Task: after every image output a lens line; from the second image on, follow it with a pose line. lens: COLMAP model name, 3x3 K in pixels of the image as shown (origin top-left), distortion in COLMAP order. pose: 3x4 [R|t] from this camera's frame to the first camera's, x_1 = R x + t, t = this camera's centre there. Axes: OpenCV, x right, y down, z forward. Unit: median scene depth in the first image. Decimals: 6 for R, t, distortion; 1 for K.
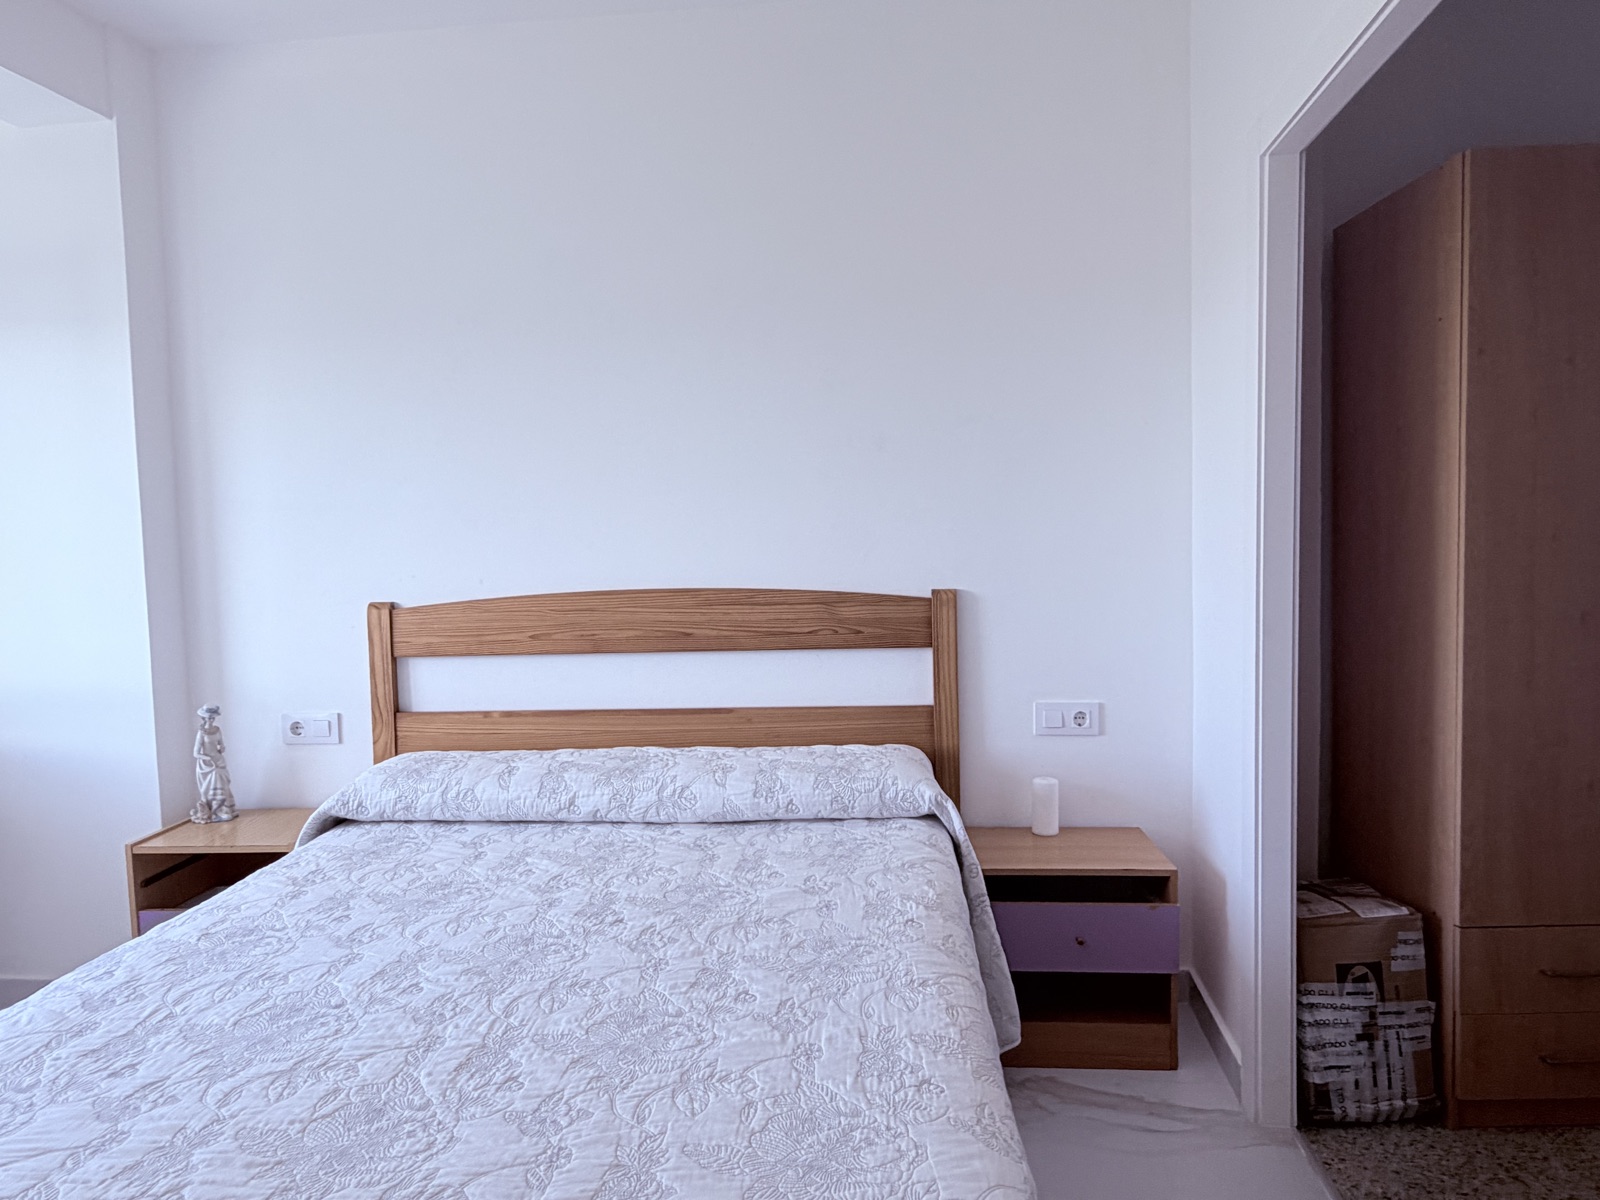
lens RADIAL K [[1013.2, 0, 764.1], [0, 1013.2, 587.2], [0, 0, 1]] dist [0.015428, -0.006412]
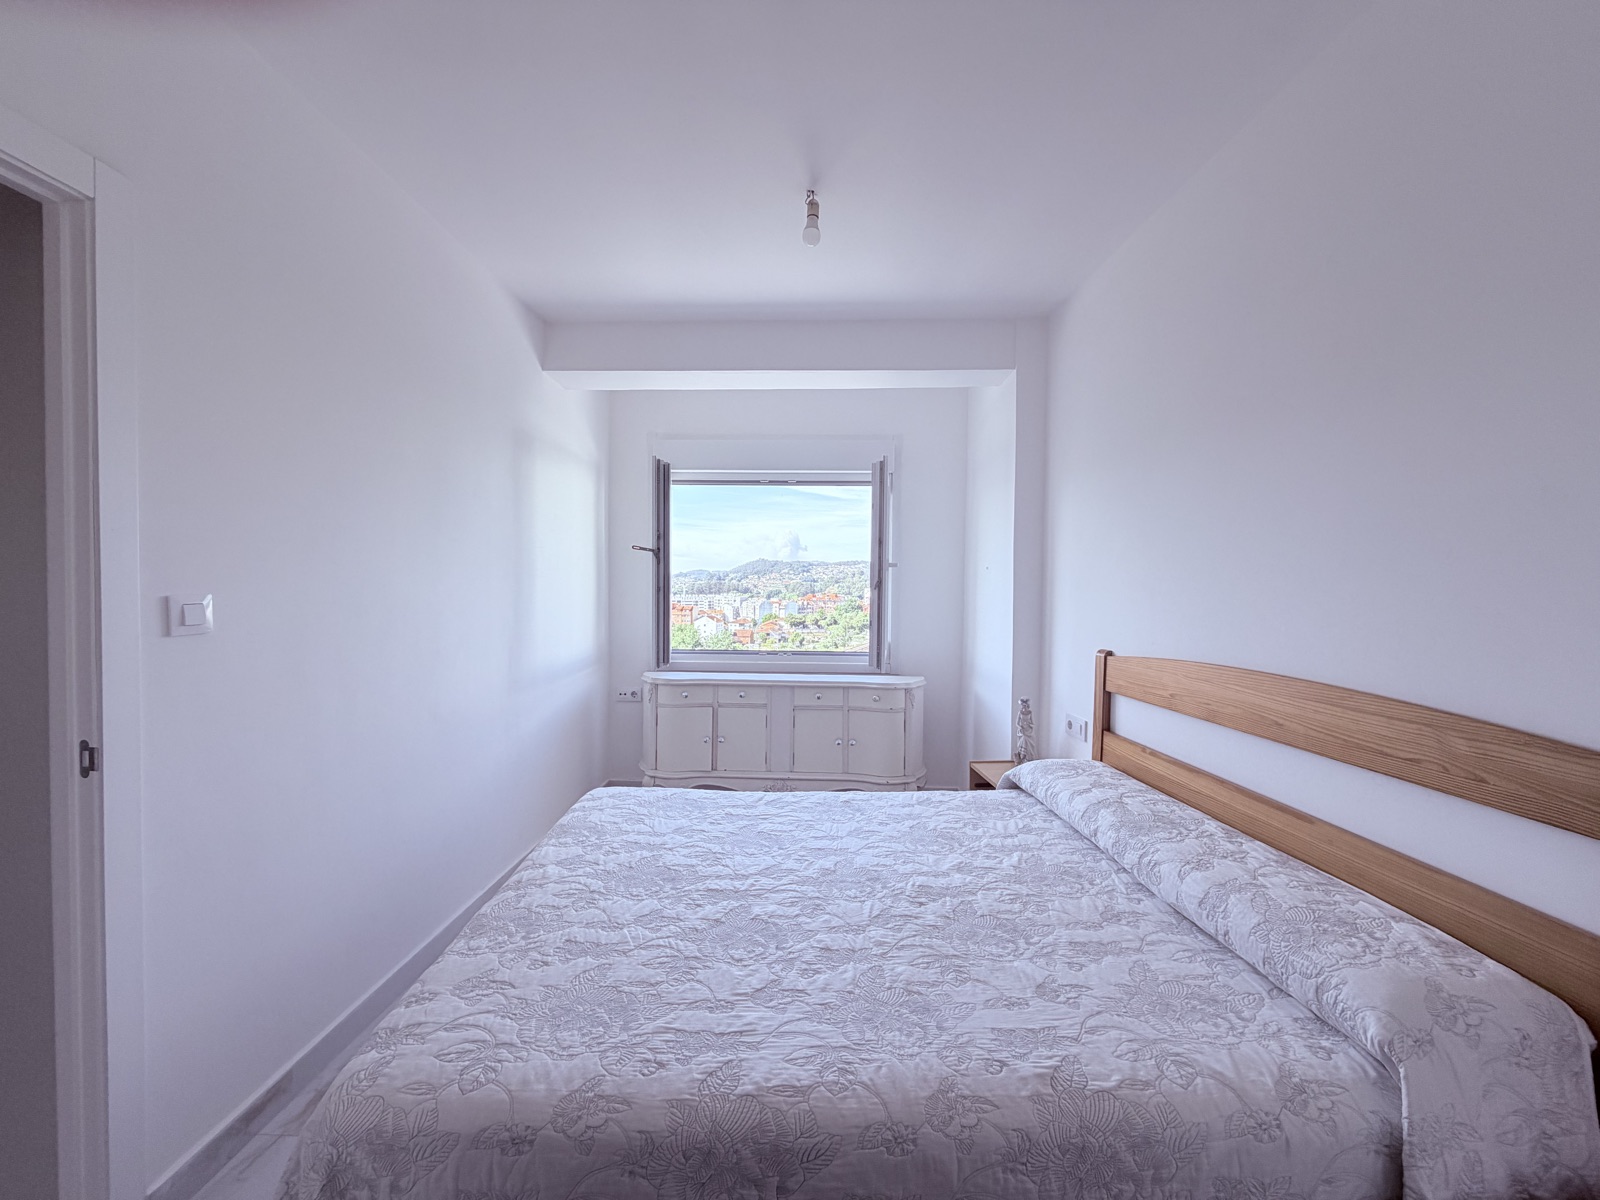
lens RADIAL K [[641.1, 0, 816.8], [0, 641.1, 598.6], [0, 0, 1]] dist [0.002553, 0.000354]
pose [[0.148686, 0.045501, -0.987837, 0.506353], [-0.057807, 0.997633, 0.037251, -0.076724], [0.987193, 0.051566, 0.150964, 0.546107]]
